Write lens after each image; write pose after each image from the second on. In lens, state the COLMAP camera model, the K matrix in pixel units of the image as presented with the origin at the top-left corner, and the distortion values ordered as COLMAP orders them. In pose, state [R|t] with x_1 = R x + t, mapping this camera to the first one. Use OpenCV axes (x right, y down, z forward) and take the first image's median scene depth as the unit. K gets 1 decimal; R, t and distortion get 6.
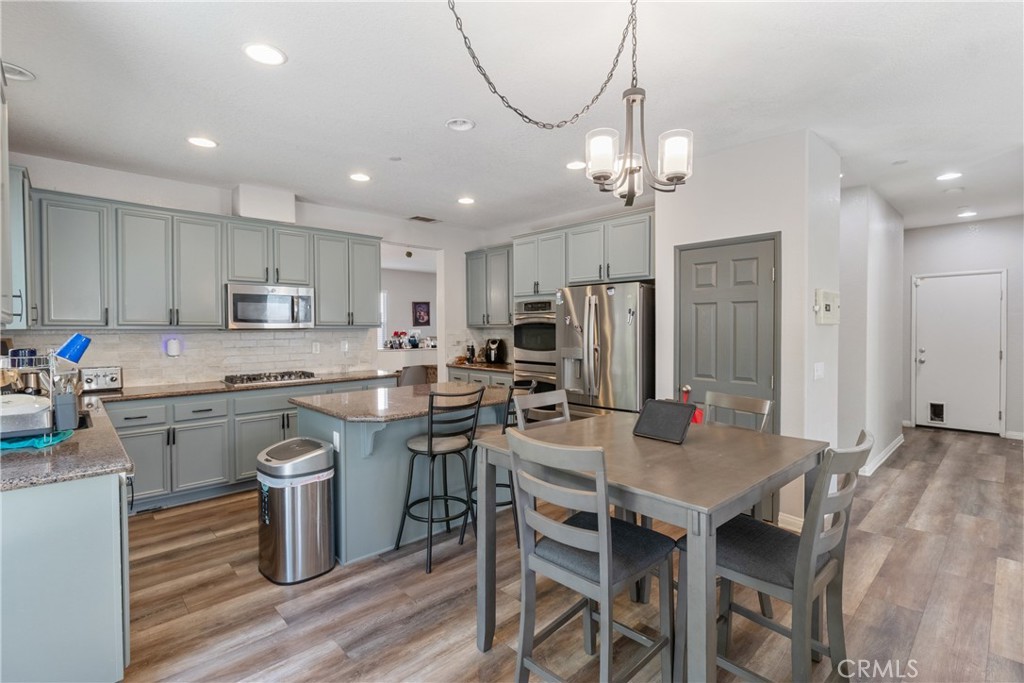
lens RADIAL K [[478.3, 0, 522.9], [0, 478.3, 336.0], [0, 0, 1]] dist [-0.001474, 0.000243]
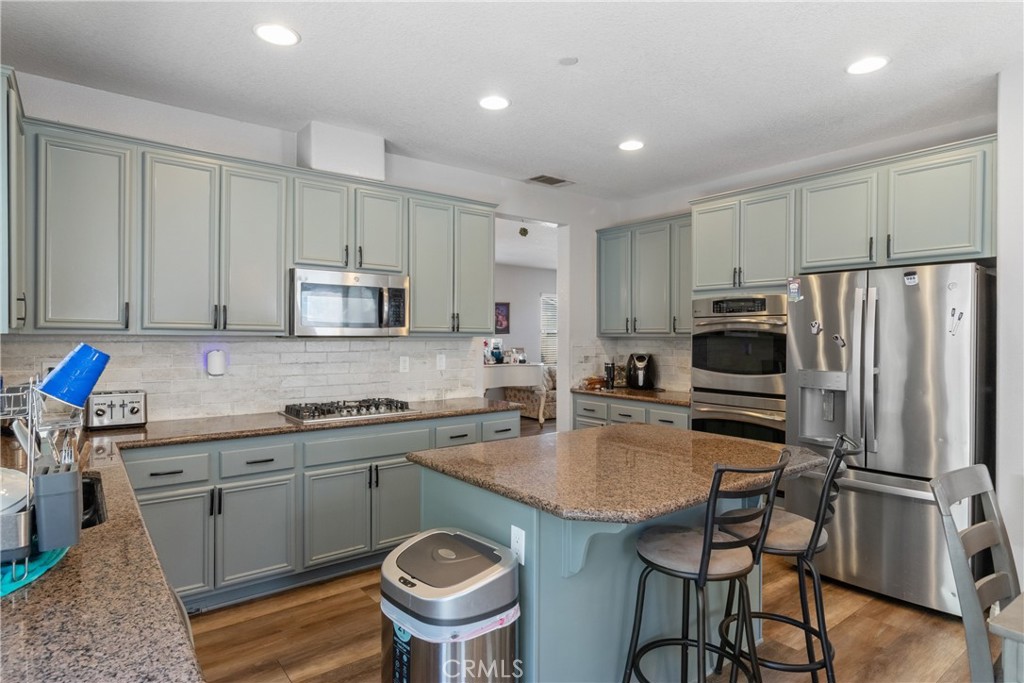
lens RADIAL K [[571.2, 0, 521.1], [0, 571.2, 339.7], [0, 0, 1]] dist [0.001847, 0.000559]
pose [[0.994889, 0.010521, -0.100420, -0.210816], [-0.011727, 0.999866, -0.011423, -0.003949], [0.100287, 0.012542, 0.994880, 0.227693]]
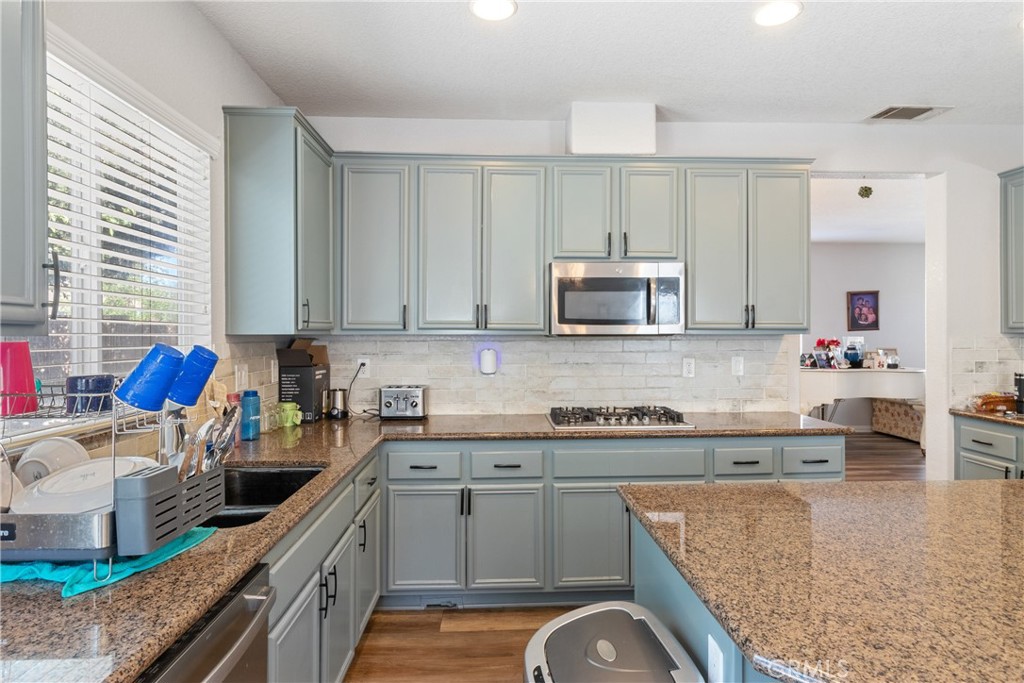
lens RADIAL K [[570.5, 0, 514.9], [0, 570.5, 334.7], [0, 0, 1]] dist [0.002730, 0.000569]
pose [[0.747893, 0.004276, -0.663805, -0.149677], [-0.013701, 0.999866, -0.008996, -0.007197], [0.663678, 0.015823, 0.747851, 0.391320]]
